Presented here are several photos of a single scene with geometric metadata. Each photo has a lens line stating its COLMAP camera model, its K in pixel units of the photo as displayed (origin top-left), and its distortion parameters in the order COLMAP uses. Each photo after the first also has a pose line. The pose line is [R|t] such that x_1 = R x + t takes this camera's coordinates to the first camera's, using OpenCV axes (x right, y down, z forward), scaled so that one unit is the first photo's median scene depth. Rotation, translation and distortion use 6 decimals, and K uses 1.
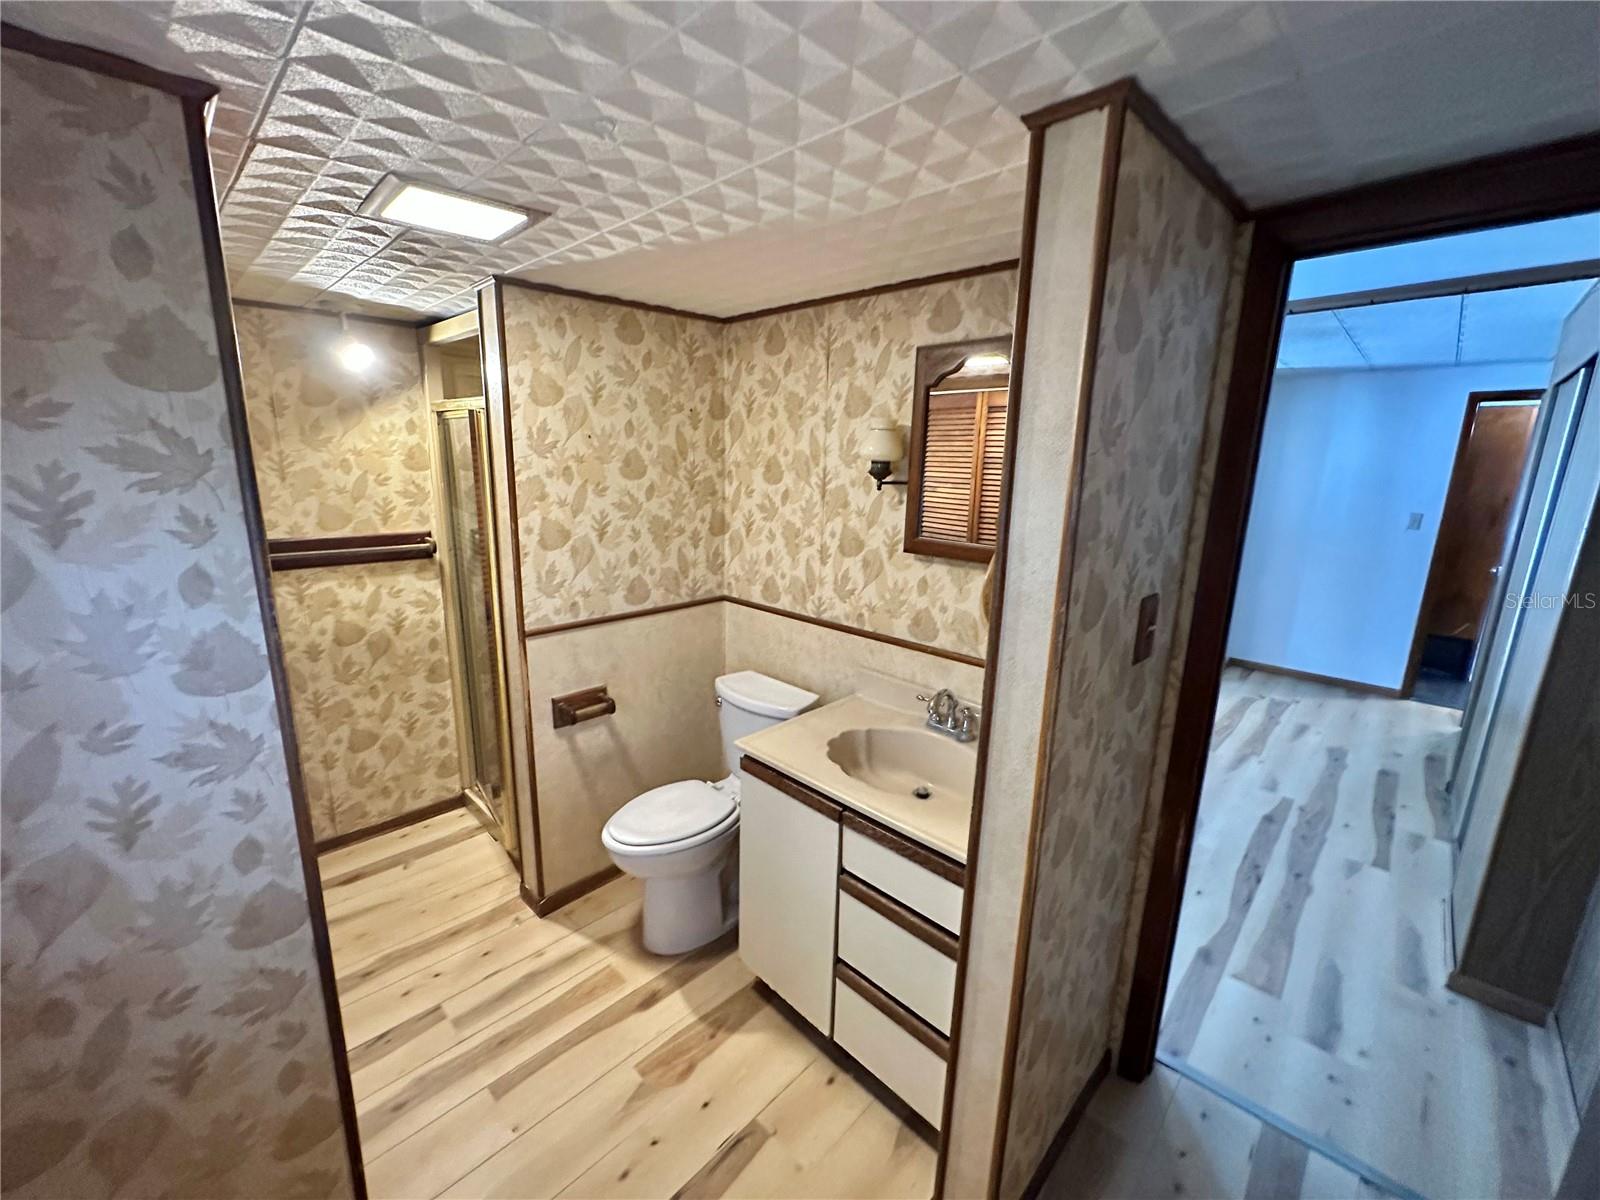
lens RADIAL K [[641.5, 0, 799.3], [0, 641.5, 597.4], [0, 0, 1]] dist [-0.002400, 0.001045]
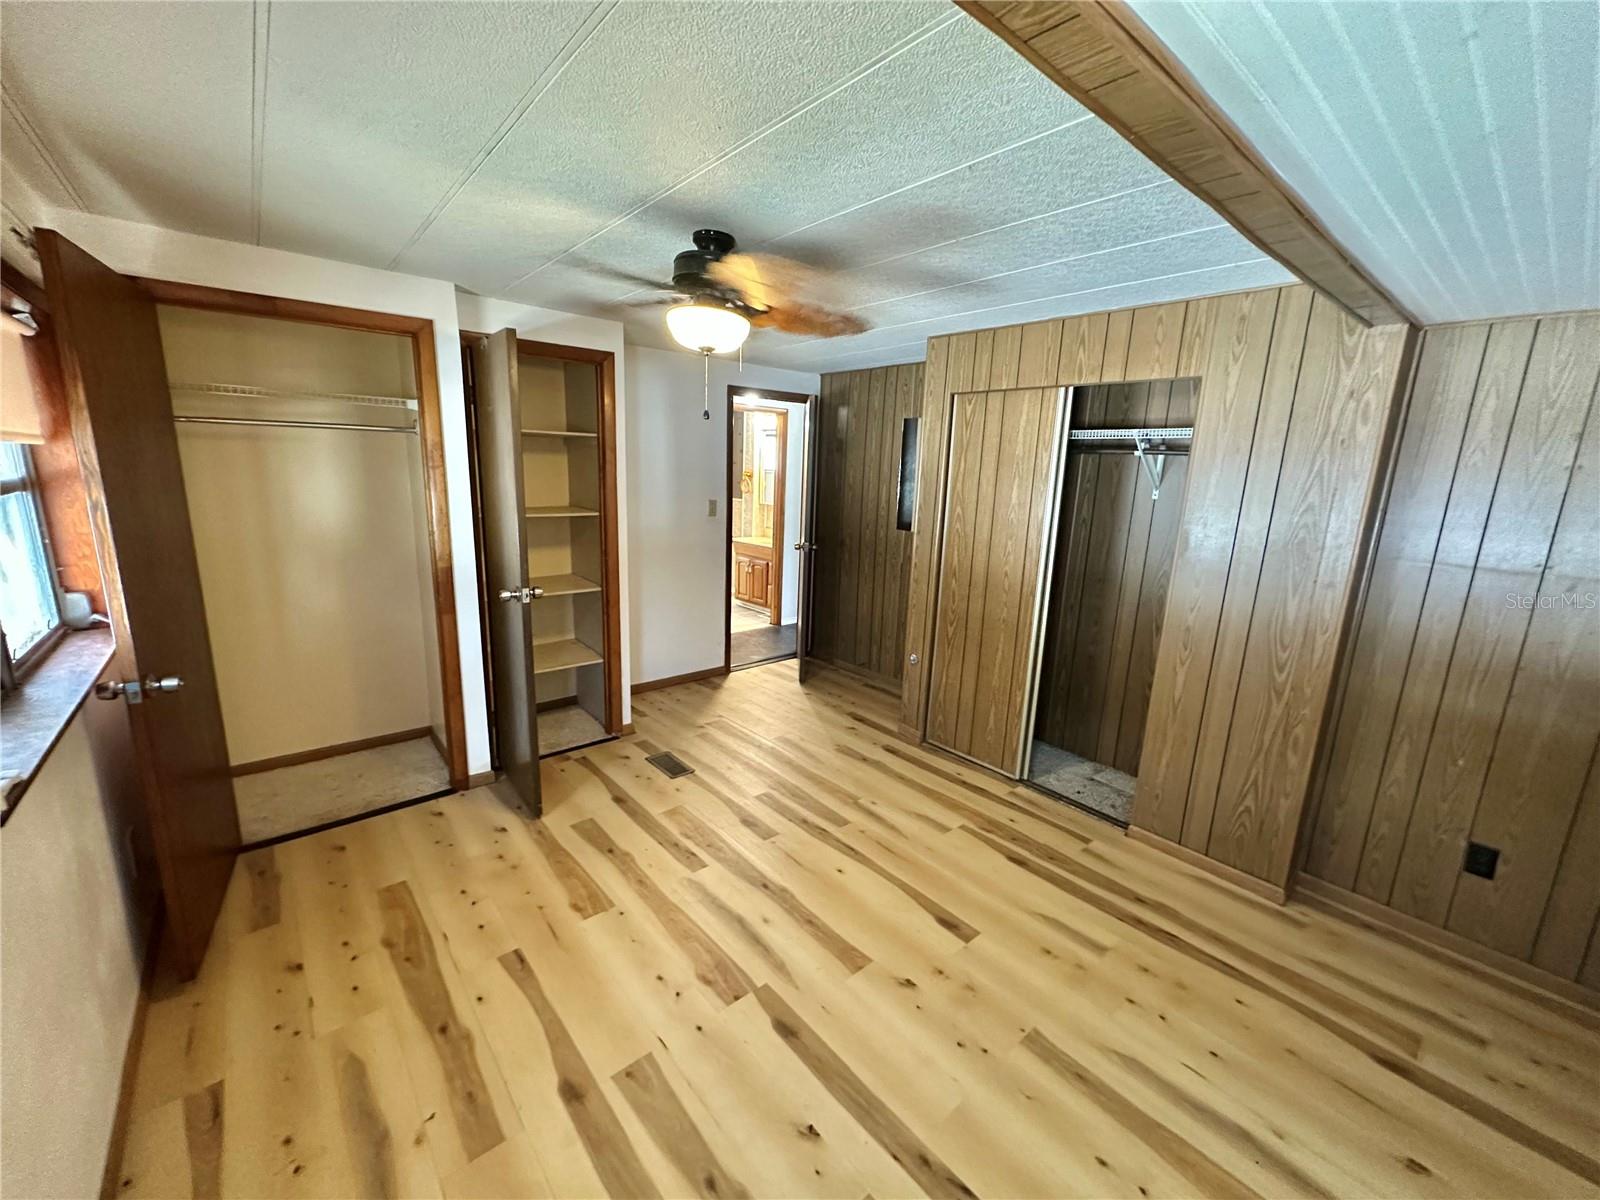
lens RADIAL K [[641.5, 0, 798.0], [0, 641.5, 598.0], [0, 0, 1]] dist [-0.002400, 0.001045]
pose [[0.097161, -0.227583, 0.968899, -0.109160], [0.184316, 0.960780, 0.207192, -0.340405], [-0.978053, 0.158452, 0.135297, 1.525908]]
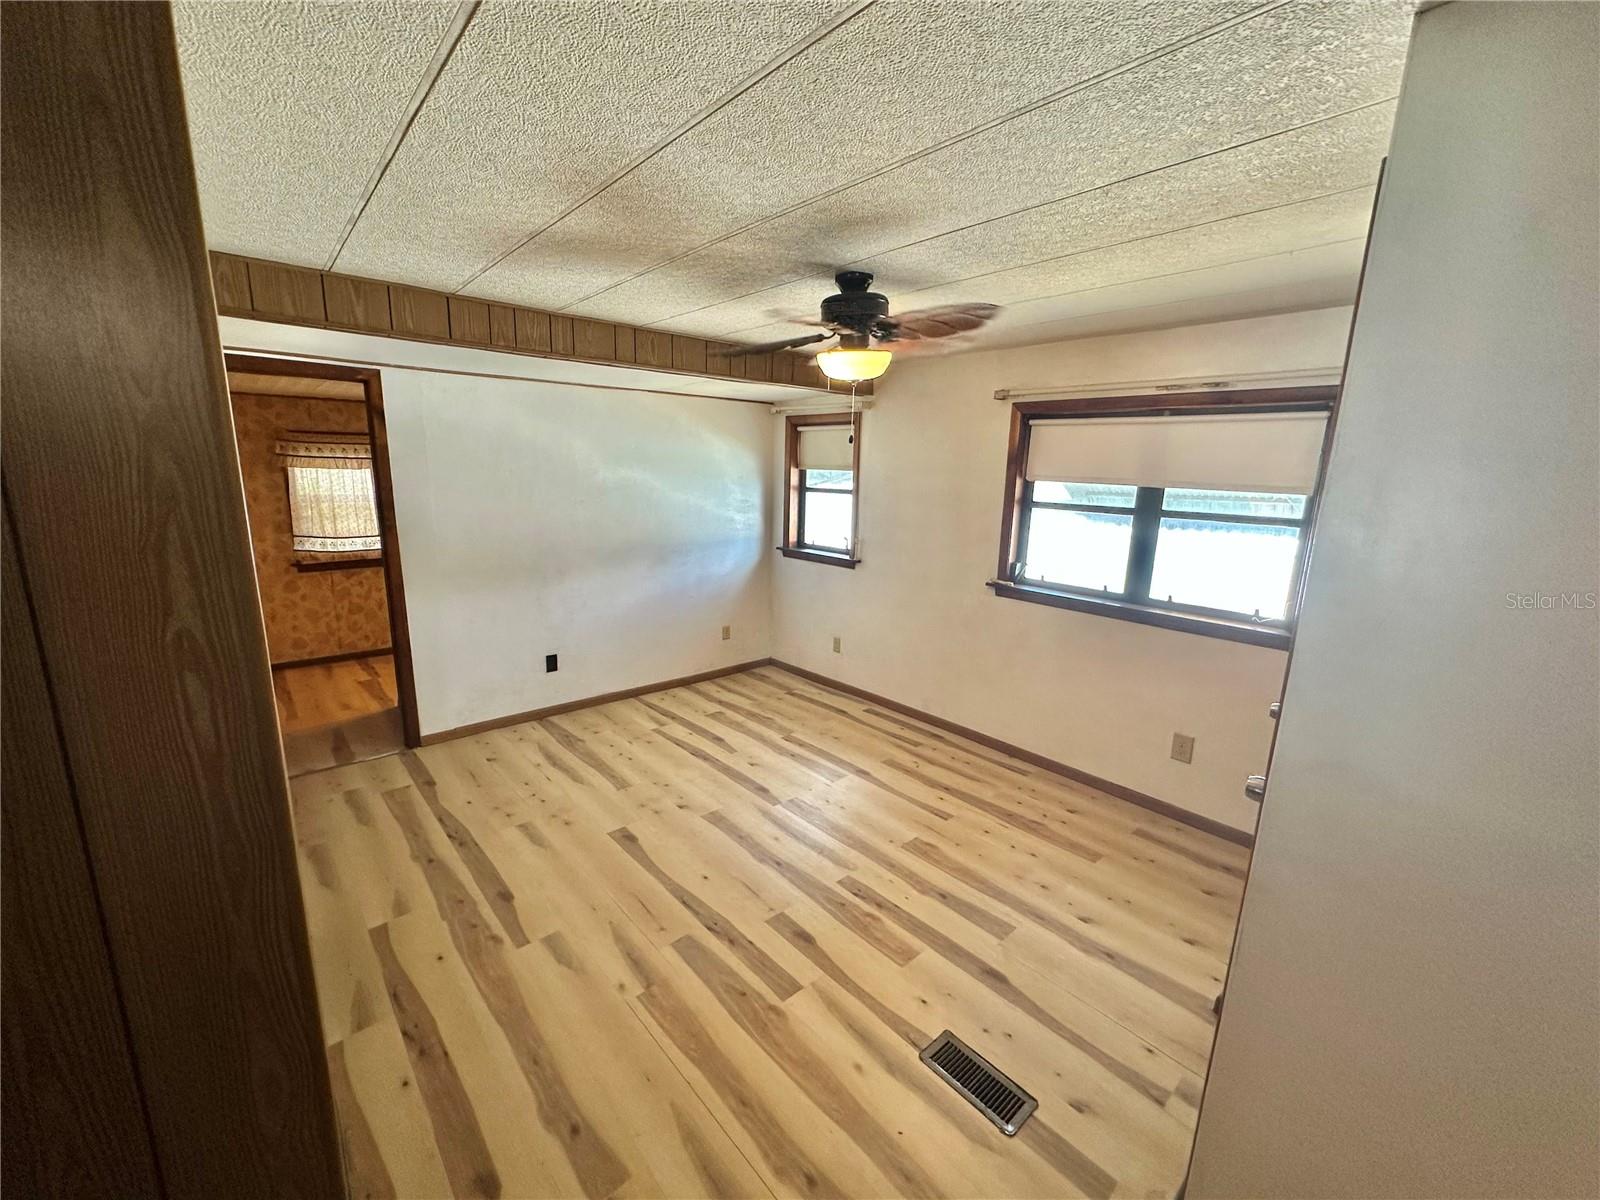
lens RADIAL K [[641.5, 0, 803.4], [0, 641.5, 602.9], [0, 0, 1]] dist [-0.002400, 0.001045]
pose [[-0.069376, 0.184259, -0.980426, 1.964458], [-0.242567, 0.950183, 0.195739, -0.361937], [0.967651, 0.251399, -0.021225, 1.759835]]
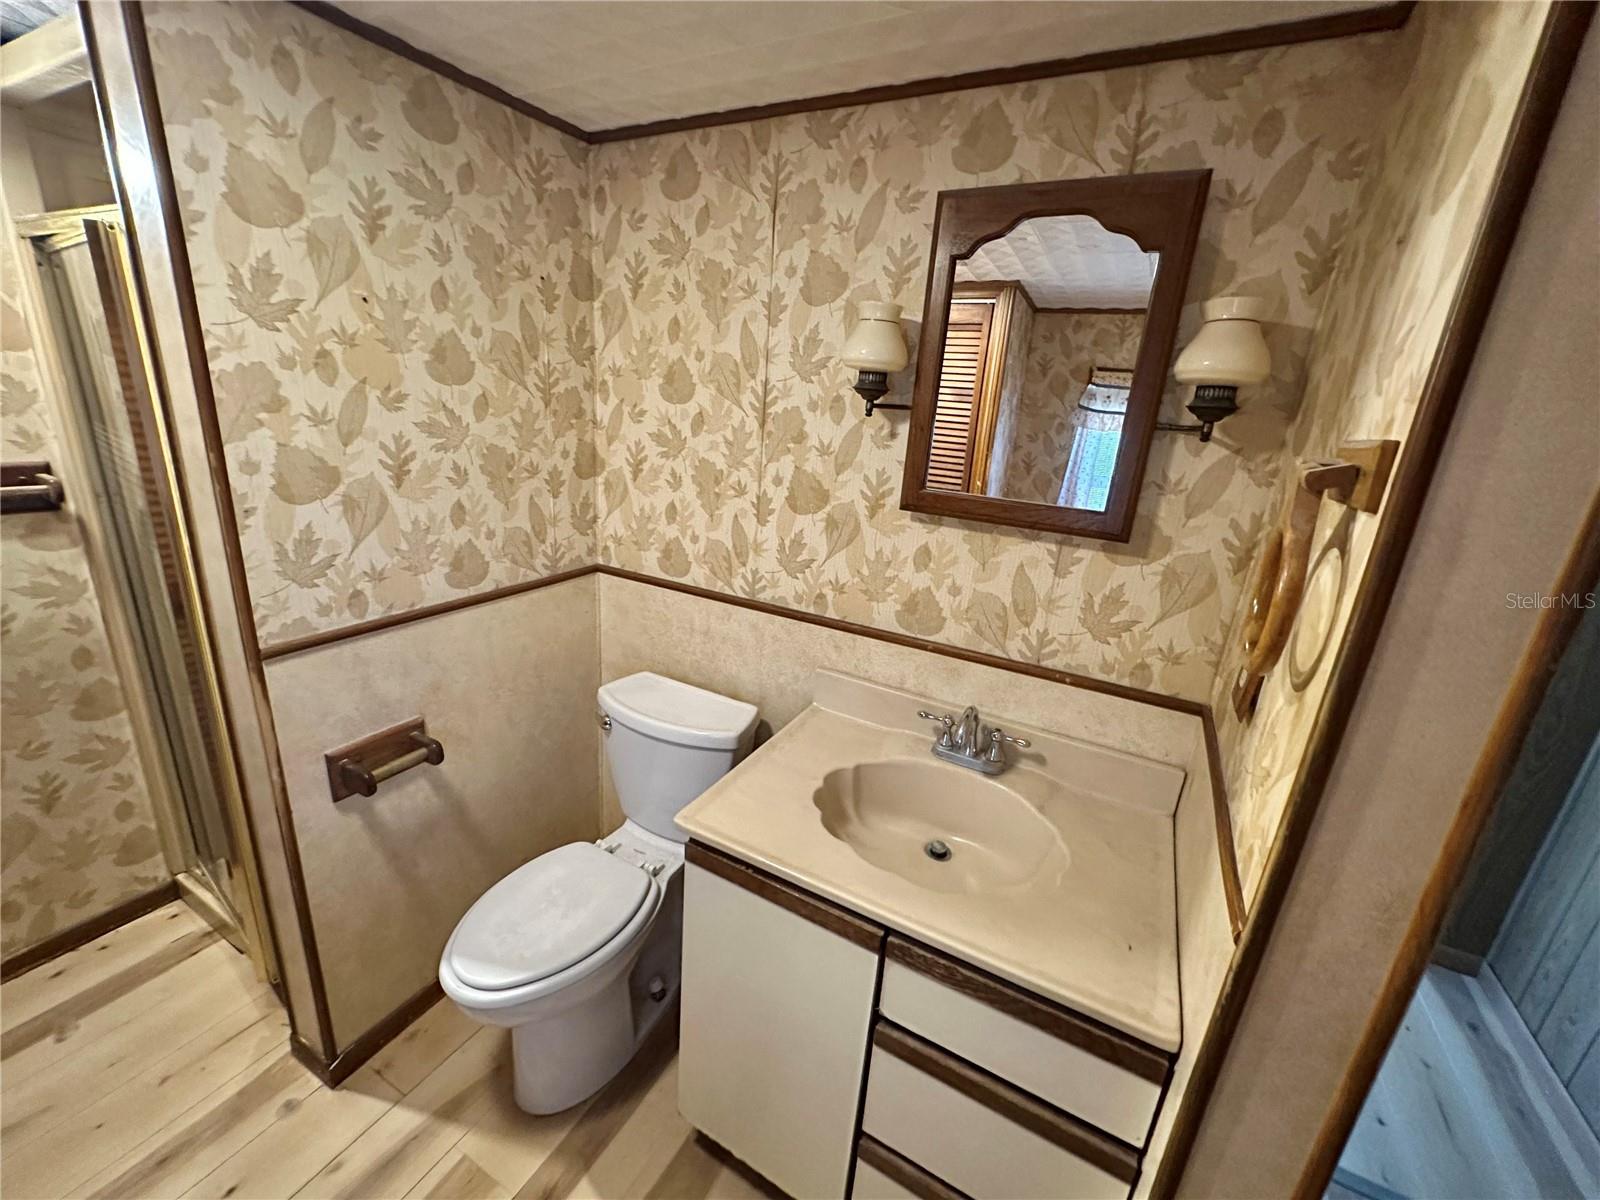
lens RADIAL K [[641.5, 0, 799.7], [0, 641.5, 597.5], [0, 0, 1]] dist [-0.002400, 0.001045]
pose [[0.960539, -0.037162, 0.275651, -0.120712], [0.010927, 0.995311, 0.096107, -0.038981], [-0.277930, -0.089302, 0.956441, 0.320316]]
